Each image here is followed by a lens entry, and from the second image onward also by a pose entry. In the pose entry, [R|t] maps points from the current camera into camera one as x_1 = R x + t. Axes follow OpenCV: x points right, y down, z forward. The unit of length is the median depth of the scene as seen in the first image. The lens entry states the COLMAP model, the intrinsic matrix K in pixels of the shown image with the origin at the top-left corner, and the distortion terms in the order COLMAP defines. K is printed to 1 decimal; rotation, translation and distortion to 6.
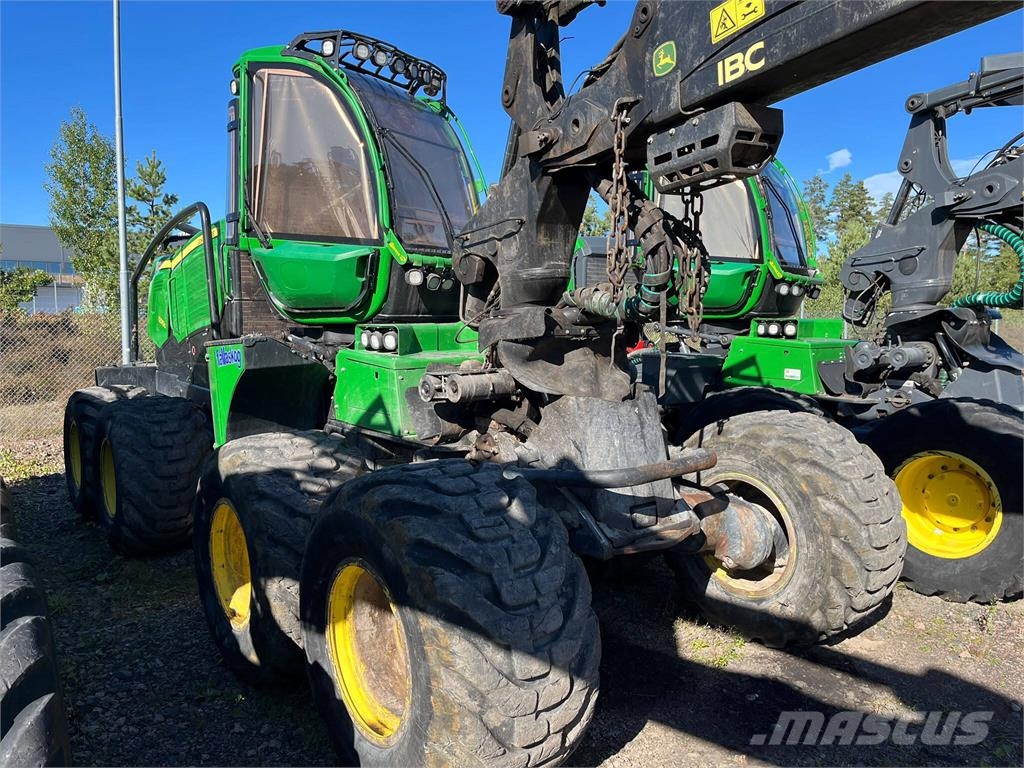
lens RADIAL K [[776.4, 0, 511.8], [0, 776.4, 375.9], [0, 0, 1]] dist [0.073826, -0.099357]
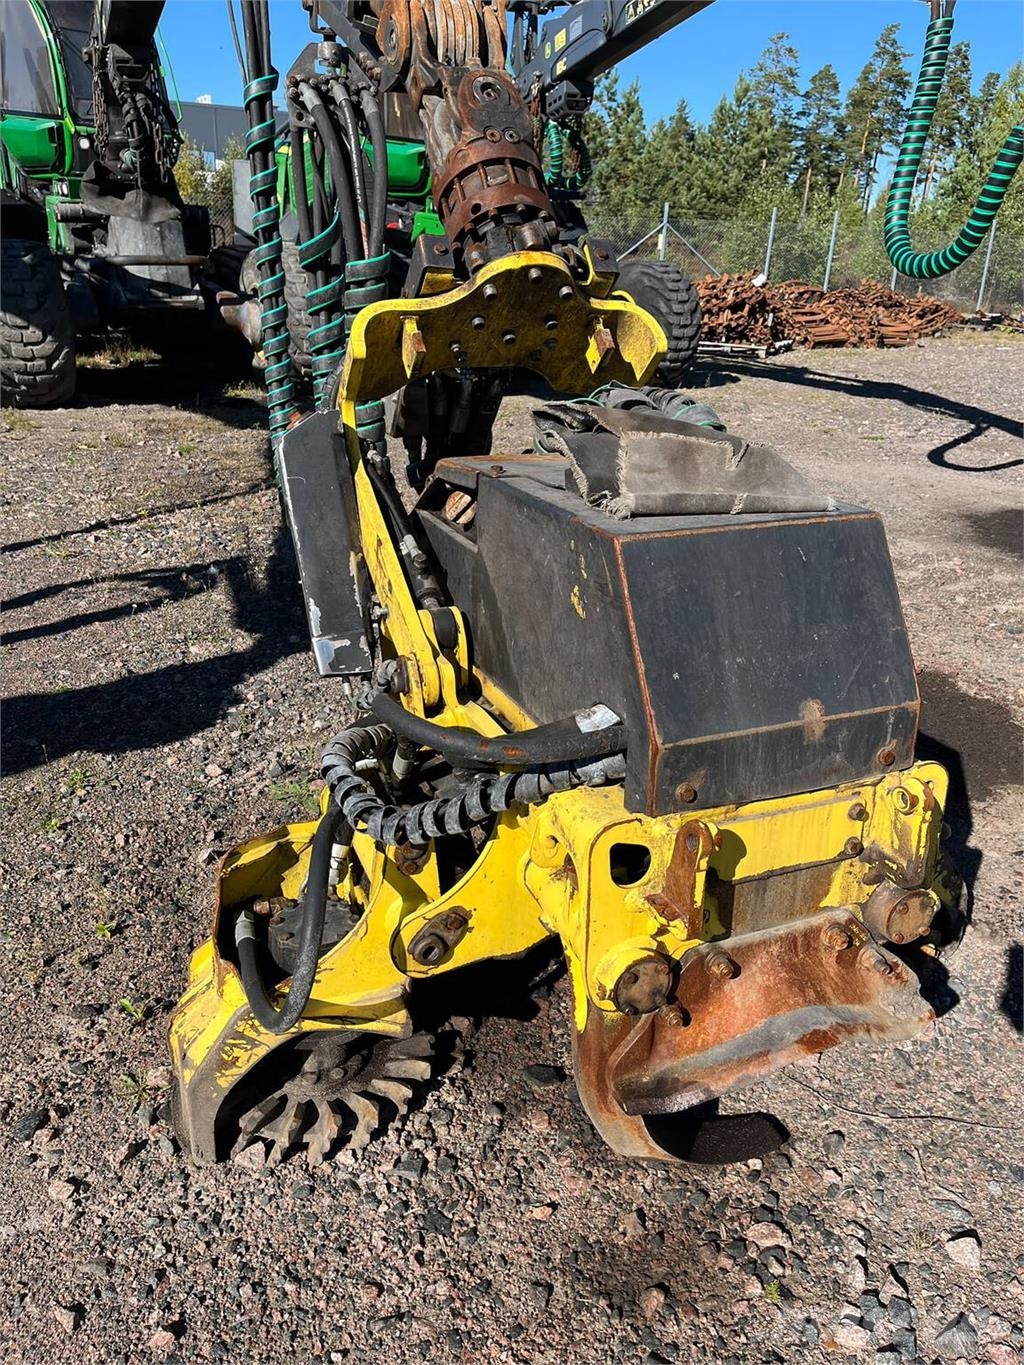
lens RADIAL K [[1034.9, 0, 502.7], [0, 1034.9, 681.8], [0, 0, 1]] dist [0.073826, -0.099357]
pose [[0.982853, 0.102771, -0.153098, 1.340444], [-0.050165, 0.947992, 0.314317, 0.222750], [0.177438, -0.301247, 0.936892, -1.308782]]
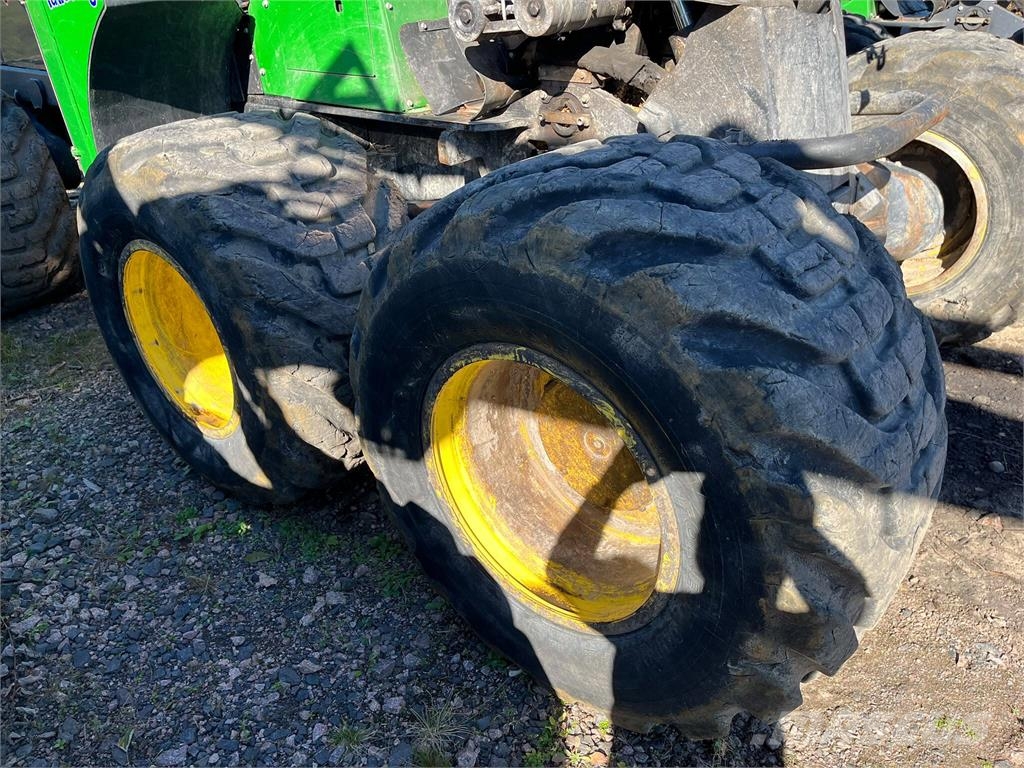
lens RADIAL K [[776.4, 0, 511.8], [0, 776.4, 375.9], [0, 0, 1]] dist [0.073826, -0.099357]
pose [[0.978742, -0.129906, 0.158712, -0.211397], [0.058112, 0.917772, 0.392834, 0.035788], [-0.196693, -0.375260, 0.905810, 0.392252]]
